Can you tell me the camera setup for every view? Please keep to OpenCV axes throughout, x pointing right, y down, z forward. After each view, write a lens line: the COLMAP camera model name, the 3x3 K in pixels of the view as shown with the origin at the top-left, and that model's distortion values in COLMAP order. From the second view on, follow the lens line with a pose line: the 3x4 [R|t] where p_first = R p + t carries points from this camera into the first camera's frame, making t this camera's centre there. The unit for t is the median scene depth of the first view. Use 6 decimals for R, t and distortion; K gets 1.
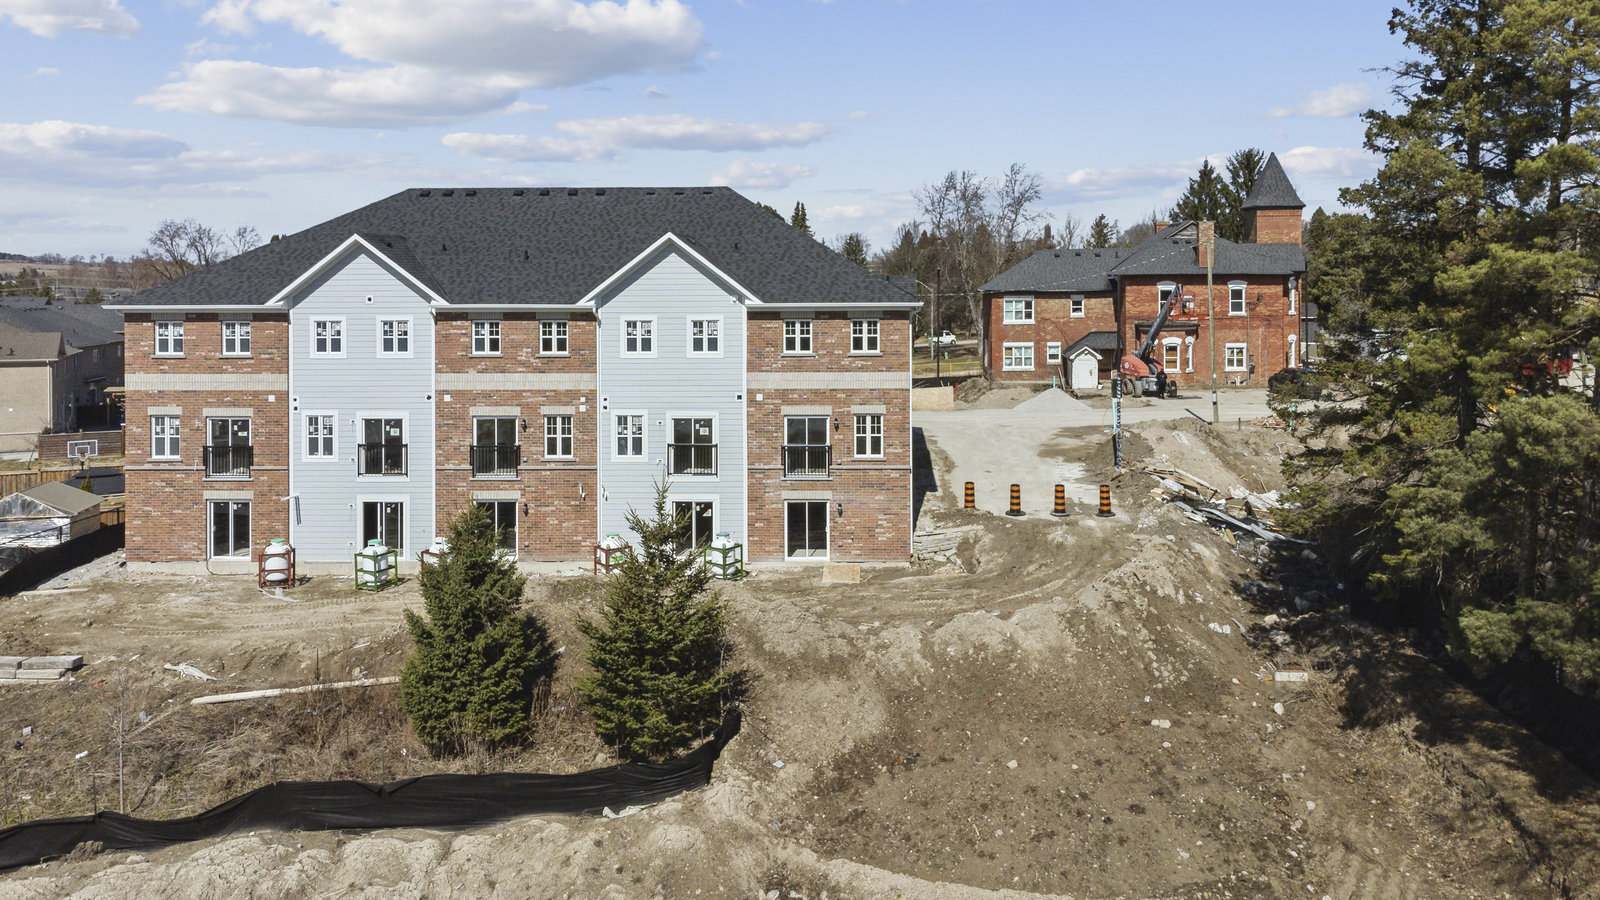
lens RADIAL K [[1183.1, 0, 798.8], [0, 1183.1, 447.5], [0, 0, 1]] dist [0.038315, 0.014283]
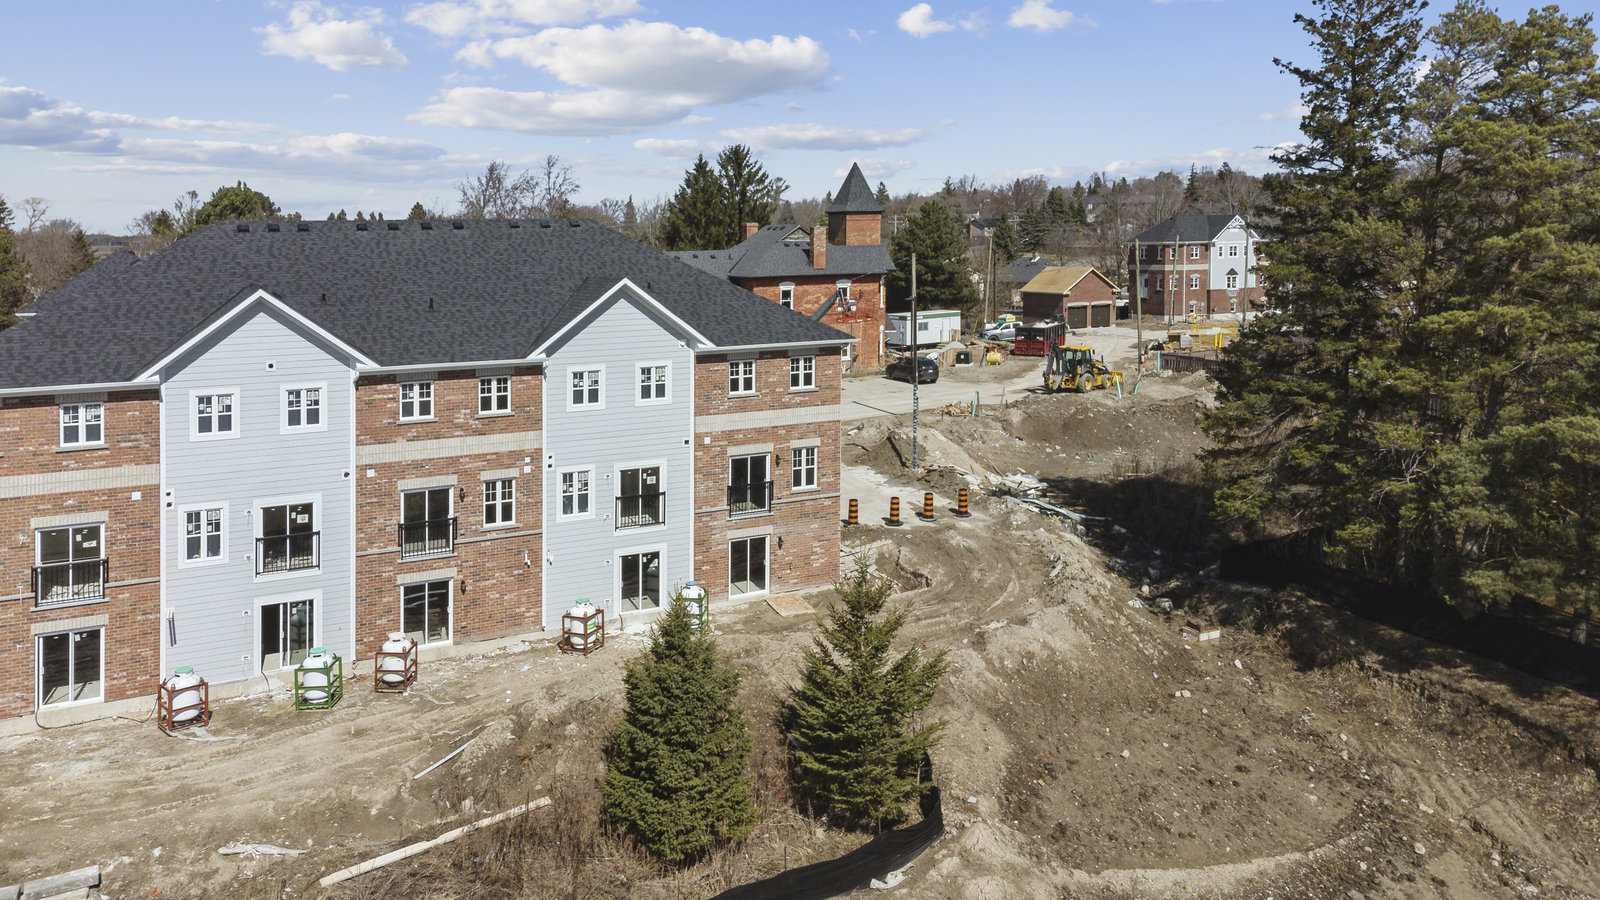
lens RADIAL K [[1183.1, 0, 797.0], [0, 1183.1, 451.2], [0, 0, 1]] dist [0.038315, 0.014283]
pose [[0.886707, -0.092646, 0.452954, -0.411751], [0.082880, 0.995699, 0.041411, -0.067691], [-0.454843, 0.000821, 0.890571, 0.084176]]
